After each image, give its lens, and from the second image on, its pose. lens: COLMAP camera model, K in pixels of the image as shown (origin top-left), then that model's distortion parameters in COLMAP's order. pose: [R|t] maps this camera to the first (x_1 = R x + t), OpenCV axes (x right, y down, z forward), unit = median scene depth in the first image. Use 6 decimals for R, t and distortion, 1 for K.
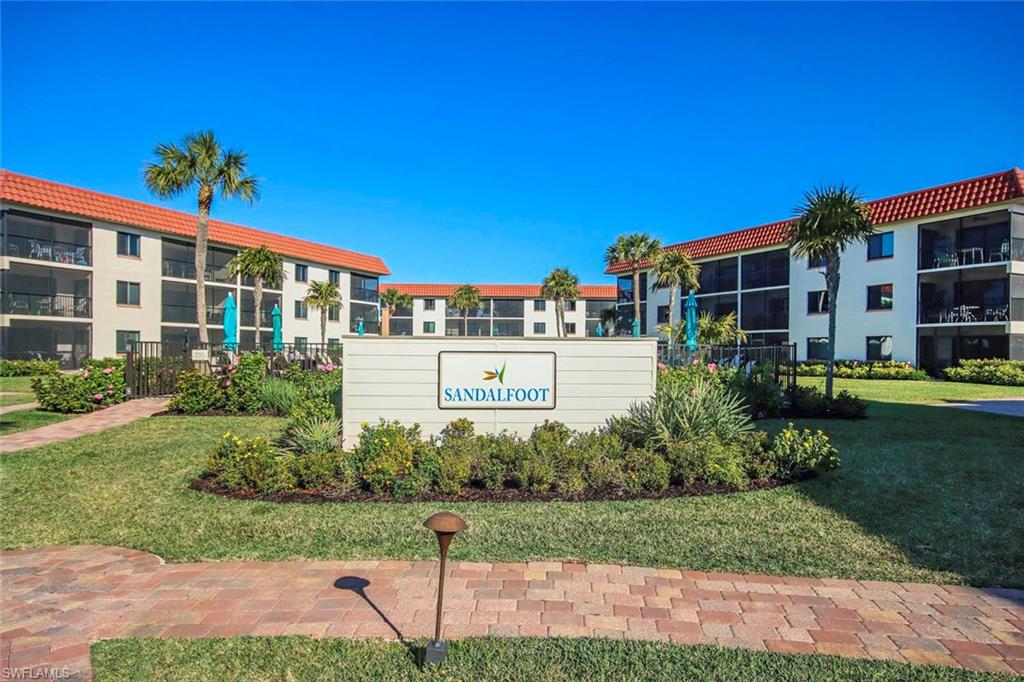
lens RADIAL K [[664.7, 0, 512.0], [0, 664.7, 341.0], [0, 0, 1]] dist [-0.000296, -0.000074]
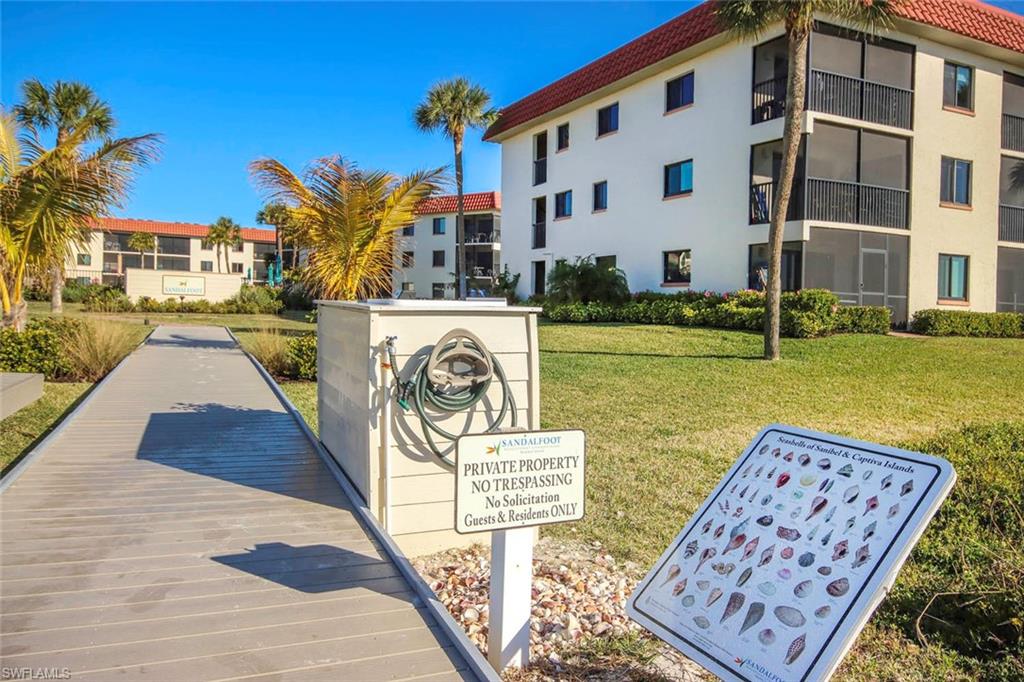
lens RADIAL K [[781.6, 0, 512.0], [0, 781.6, 341.0], [0, 0, 1]] dist [0.003975, 0.001628]
pose [[0.916277, 0.014304, 0.400290, -0.013420], [-0.041269, 0.997415, 0.058824, 0.007362], [-0.398413, -0.070419, 0.914499, -0.494227]]
